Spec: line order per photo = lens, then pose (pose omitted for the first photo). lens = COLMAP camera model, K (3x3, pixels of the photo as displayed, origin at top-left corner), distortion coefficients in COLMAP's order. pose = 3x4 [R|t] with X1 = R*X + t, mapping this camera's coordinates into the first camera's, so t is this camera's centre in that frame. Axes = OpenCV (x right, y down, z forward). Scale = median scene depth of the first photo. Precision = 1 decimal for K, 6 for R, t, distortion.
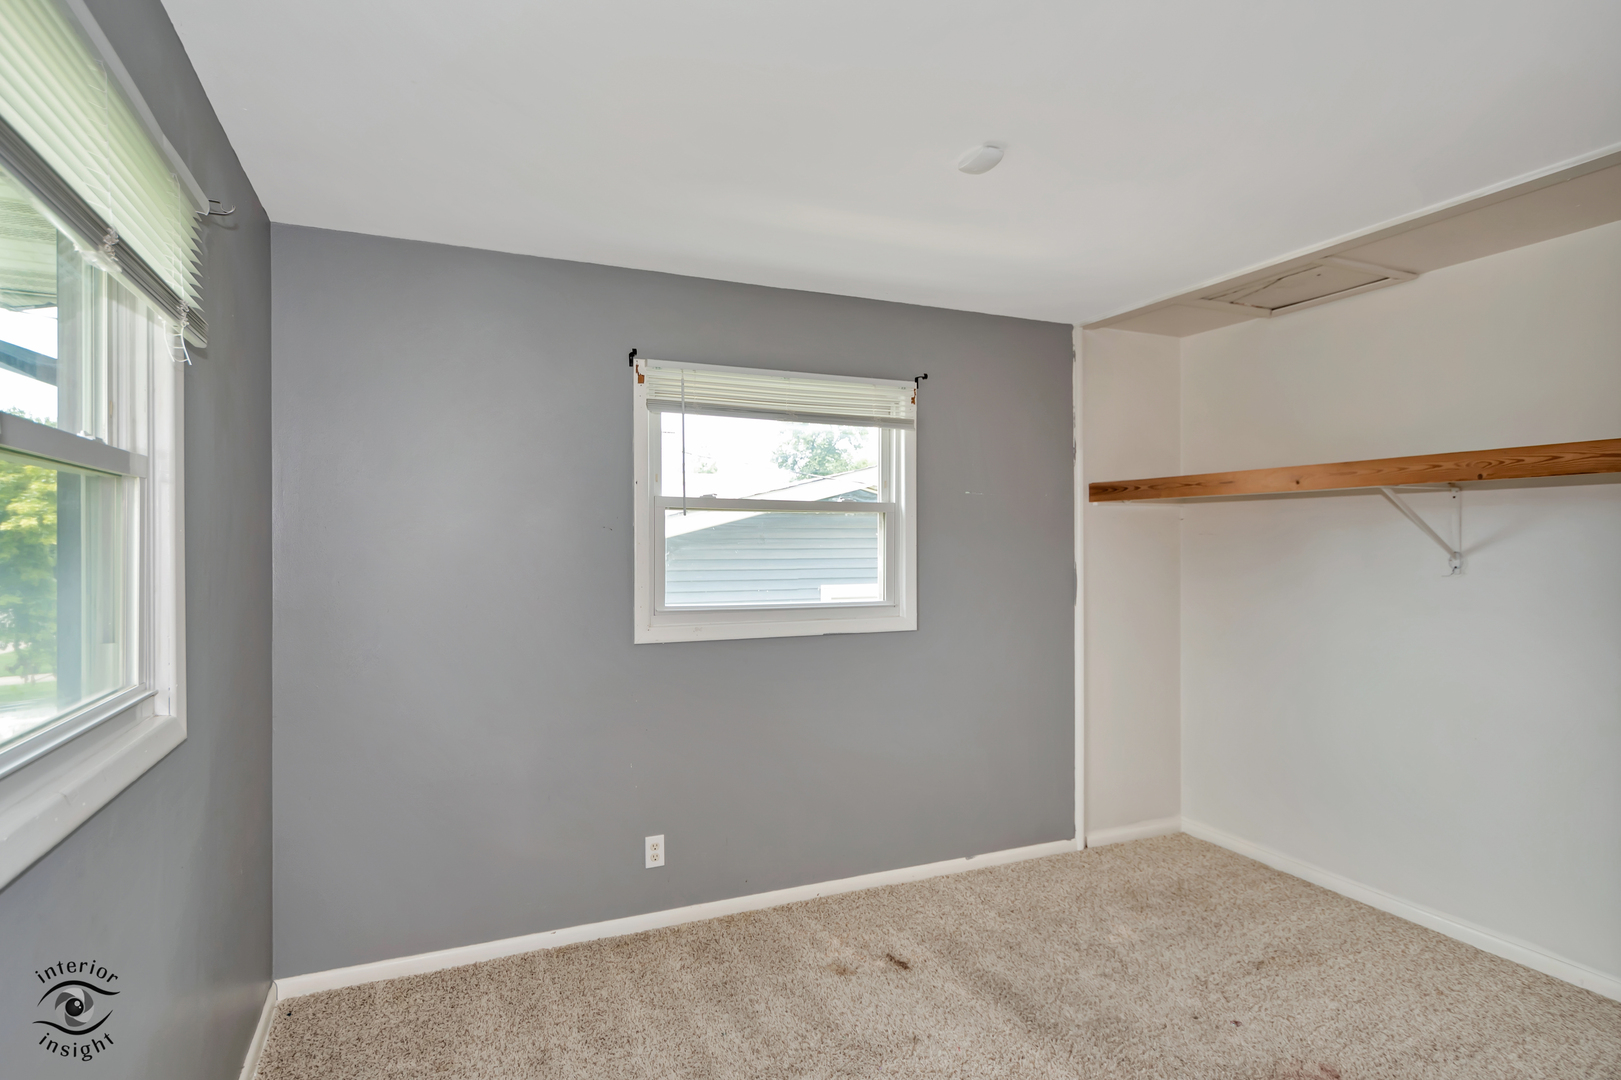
lens RADIAL K [[863.9, 0, 822.1], [0, 863.9, 540.1], [0, 0, 1]] dist [0.013768, -0.002955]
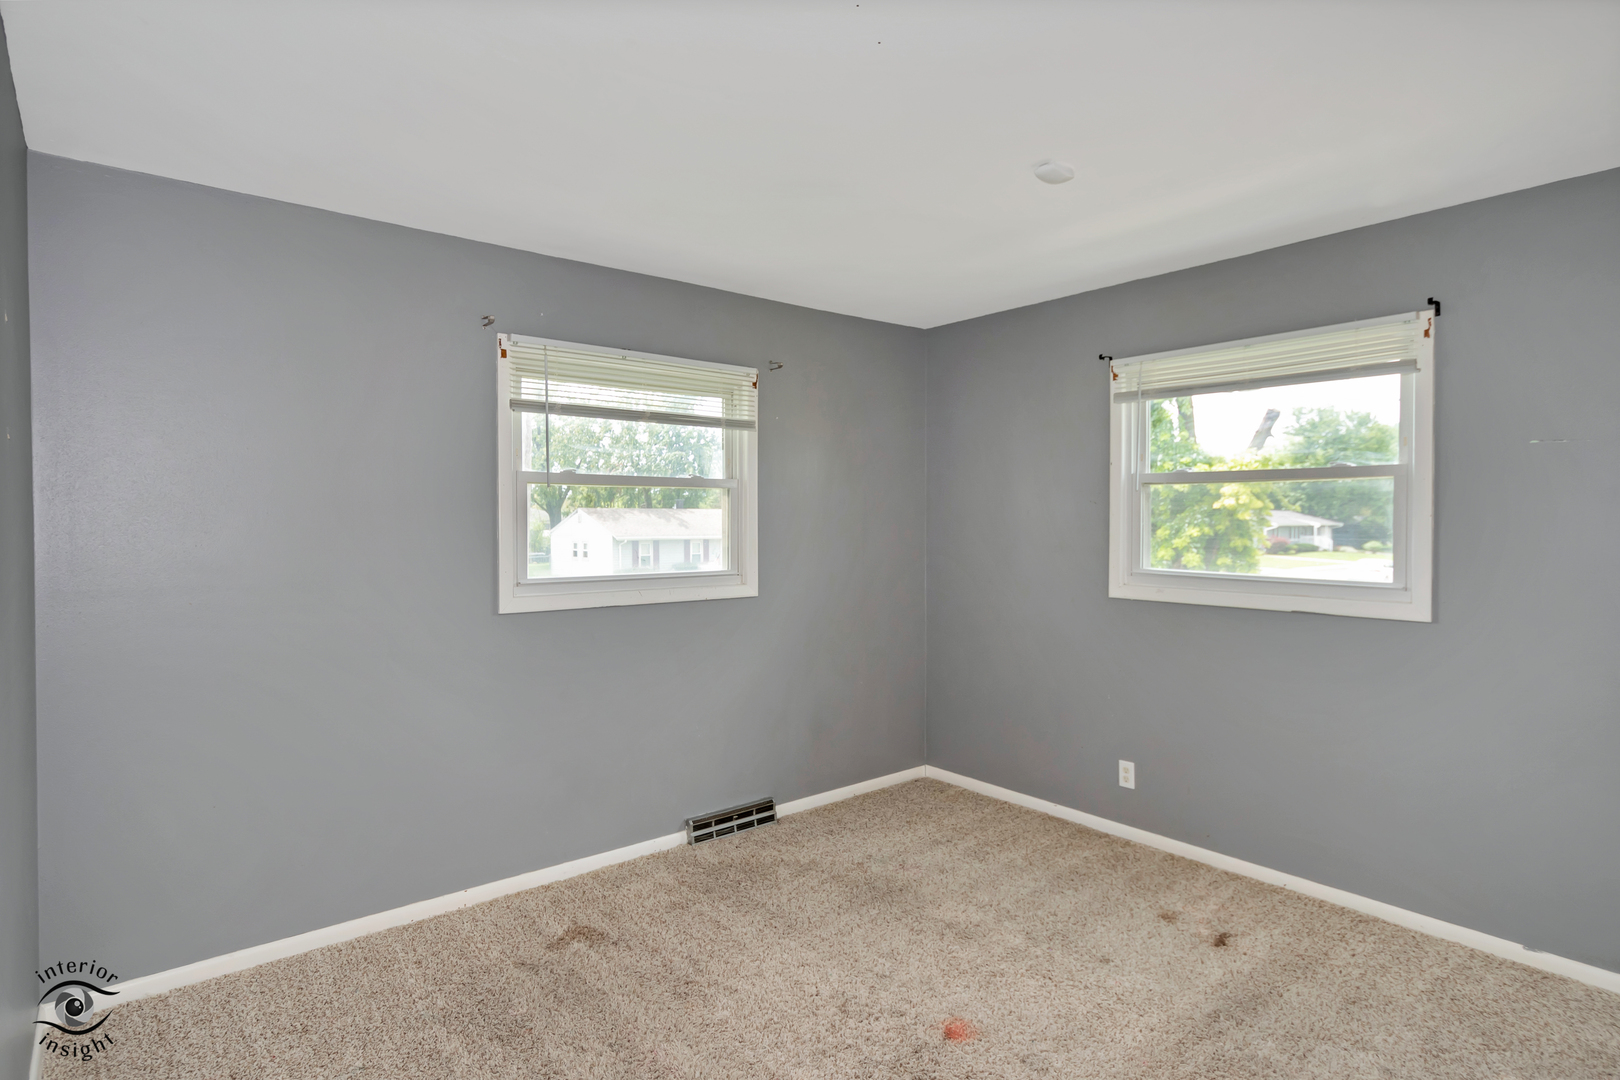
lens RADIAL K [[863.4, 0, 803.4], [0, 863.4, 535.7], [0, 0, 1]] dist [0.013768, -0.002955]
pose [[0.258149, 0.019372, -0.965911, 0.825009], [0.002827, 0.999780, 0.020807, 0.007040], [0.966101, -0.008102, 0.258037, 0.267855]]
